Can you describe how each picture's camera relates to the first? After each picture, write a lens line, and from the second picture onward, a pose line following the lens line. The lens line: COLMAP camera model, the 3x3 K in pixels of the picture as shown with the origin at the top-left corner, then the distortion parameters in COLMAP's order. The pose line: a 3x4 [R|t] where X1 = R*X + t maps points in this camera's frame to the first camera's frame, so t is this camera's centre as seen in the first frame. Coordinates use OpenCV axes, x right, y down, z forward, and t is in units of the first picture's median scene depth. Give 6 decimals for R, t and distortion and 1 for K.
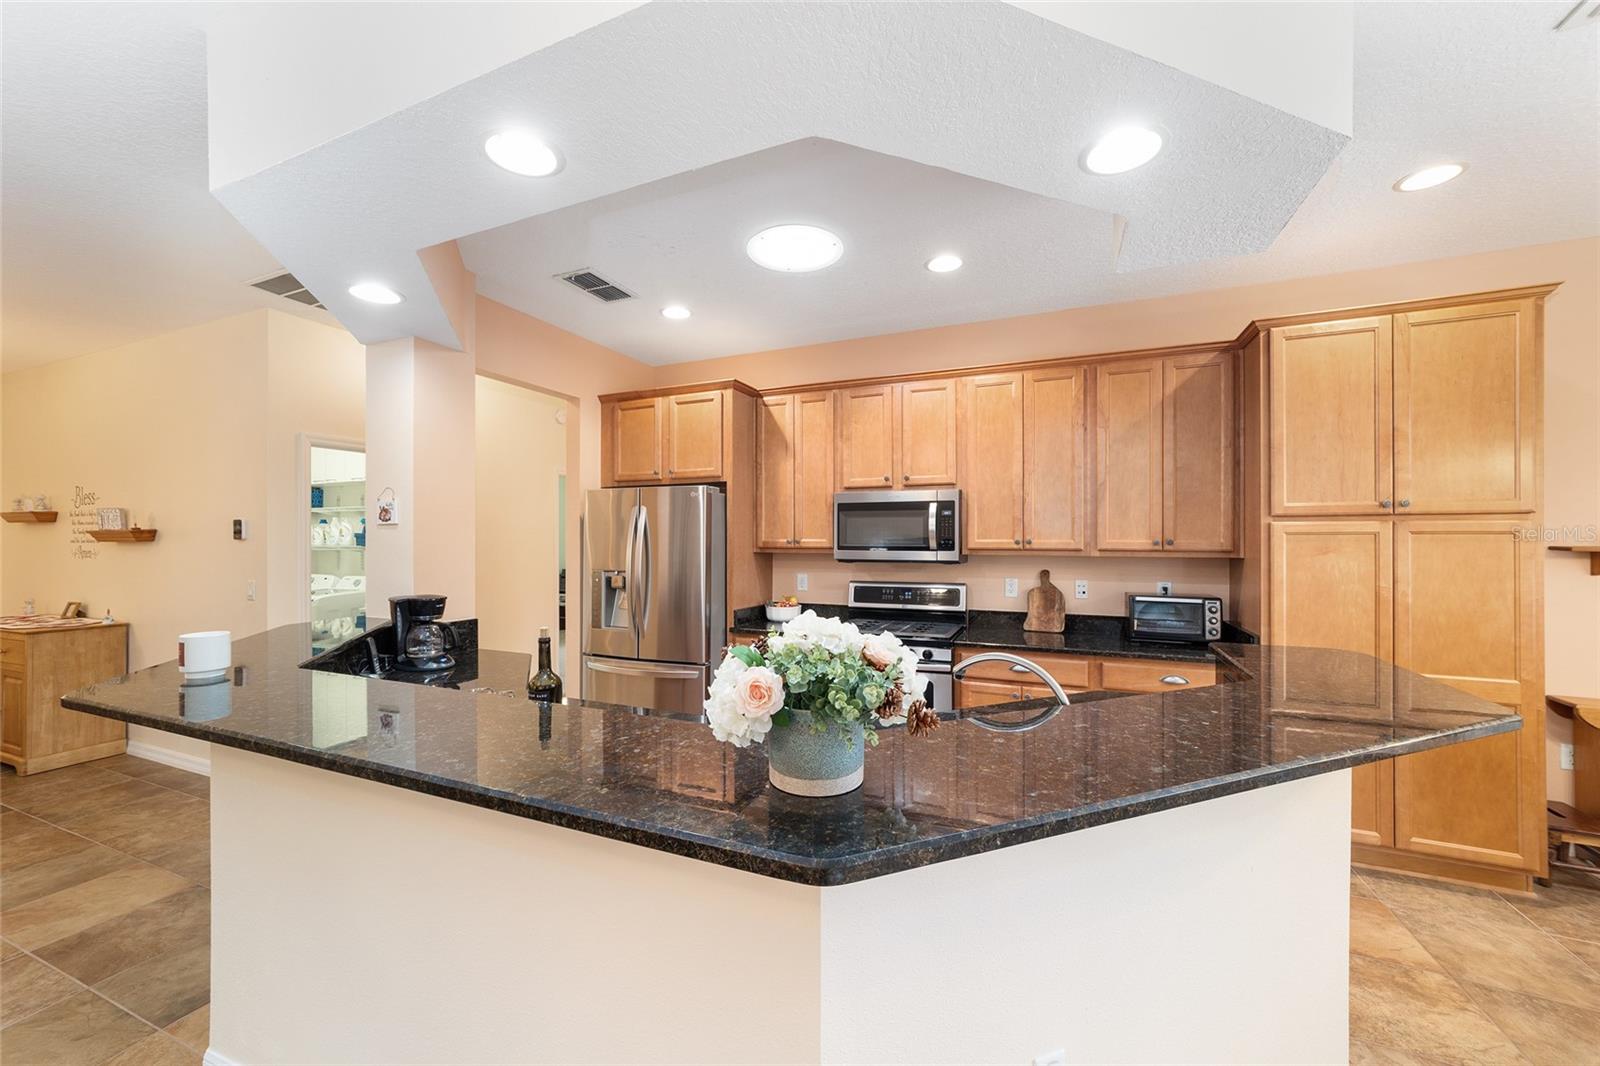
lens RADIAL K [[614.8, 0, 802.4], [0, 614.8, 535.7], [0, 0, 1]] dist [-0.008242, 0.006707]
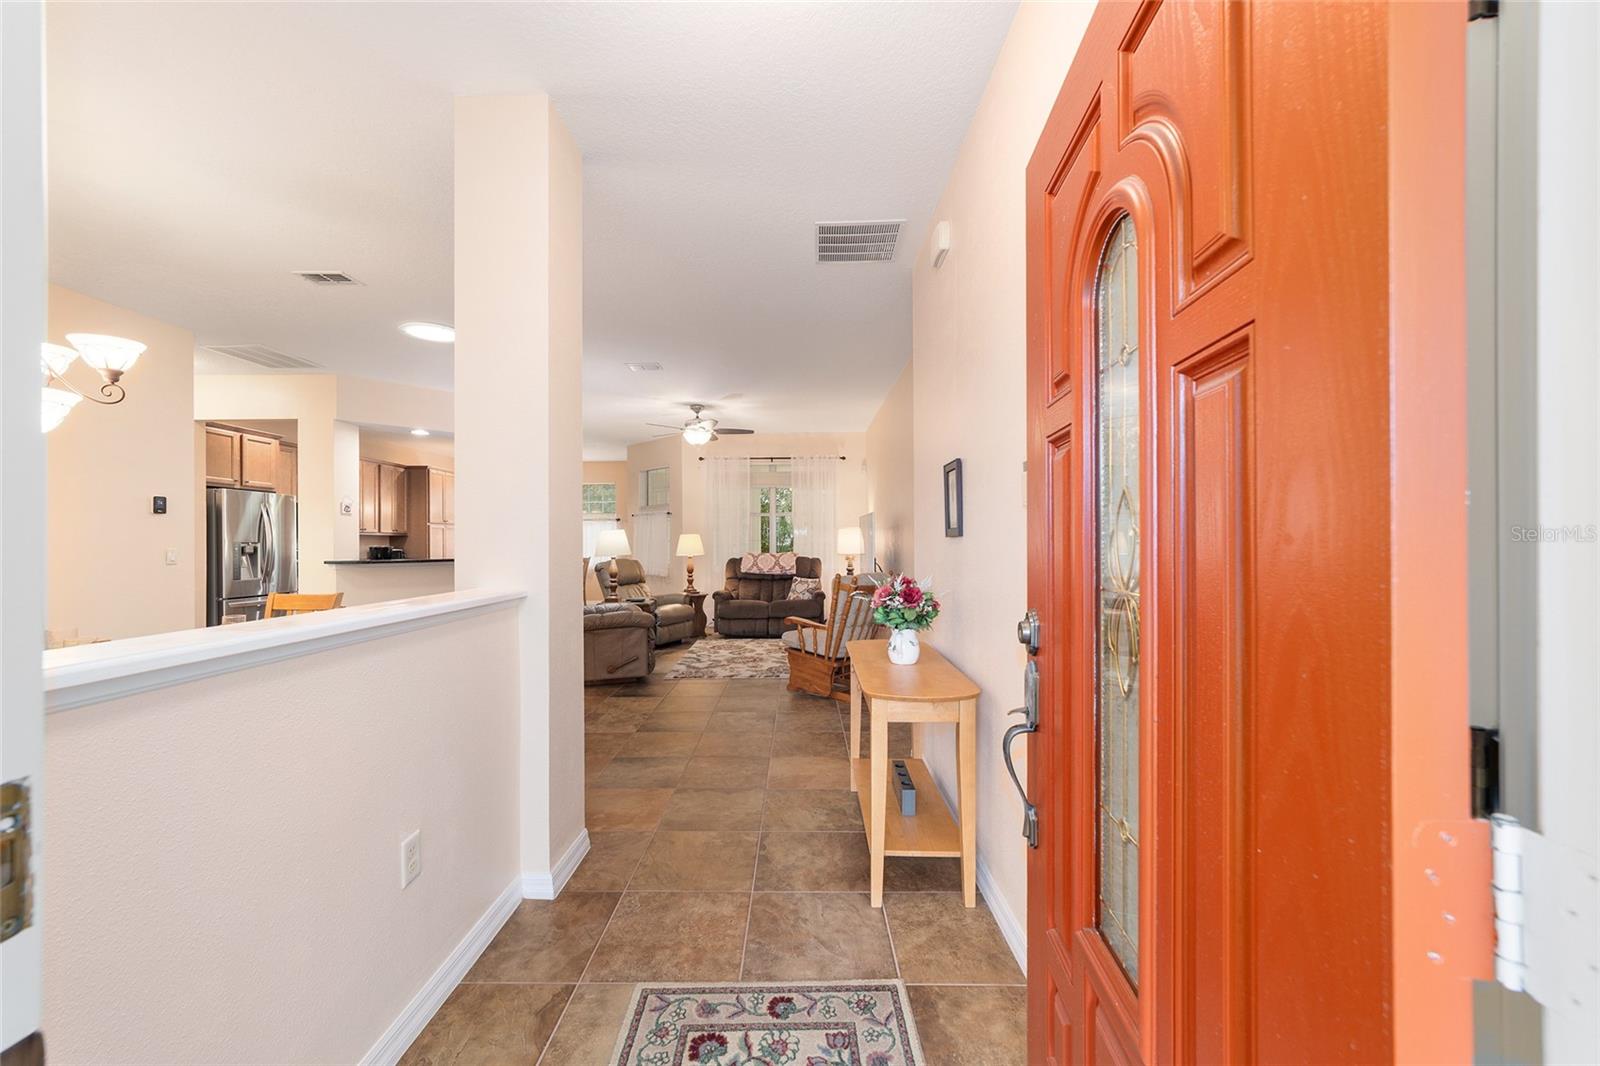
lens RADIAL K [[614.8, 0, 800.0], [0, 614.8, 537.8], [0, 0, 1]] dist [-0.008242, 0.006707]
pose [[-0.400745, 0.005940, 0.916170, -2.561763], [0.002160, 0.999982, -0.005538, 0.064102], [-0.916187, -0.000240, -0.400751, 0.348923]]
